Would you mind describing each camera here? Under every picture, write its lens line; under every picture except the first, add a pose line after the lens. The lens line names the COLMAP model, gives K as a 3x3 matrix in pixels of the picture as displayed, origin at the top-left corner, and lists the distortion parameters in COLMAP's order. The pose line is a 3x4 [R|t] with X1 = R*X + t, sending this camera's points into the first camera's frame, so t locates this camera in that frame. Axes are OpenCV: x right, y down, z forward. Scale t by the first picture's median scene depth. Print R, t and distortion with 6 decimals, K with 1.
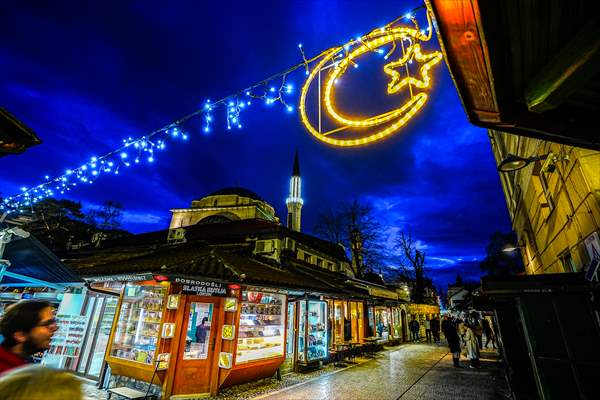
lens RADIAL K [[289.9, 0, 300.0], [0, 289.9, 200.0], [0, 0, 1]] dist [-0.040343, 0.000432]
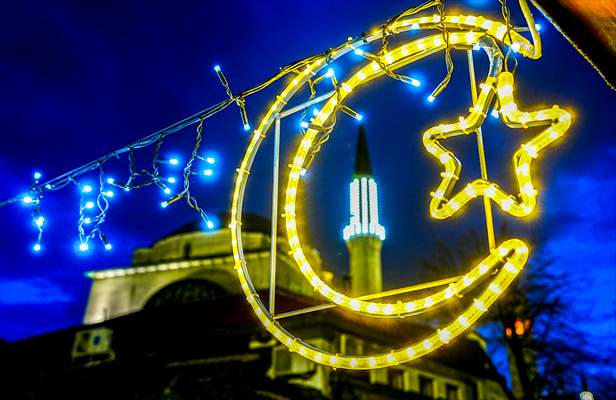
lens RADIAL K [[654.7, 0, 320.3], [0, 654.7, 200.2], [0, 0, 1]] dist [0.077516, 0.004969]
pose [[0.993719, -0.073191, -0.084653, 0.179532], [0.069605, 0.996579, -0.044567, -0.276913], [0.087625, 0.038395, 0.995413, 0.116967]]
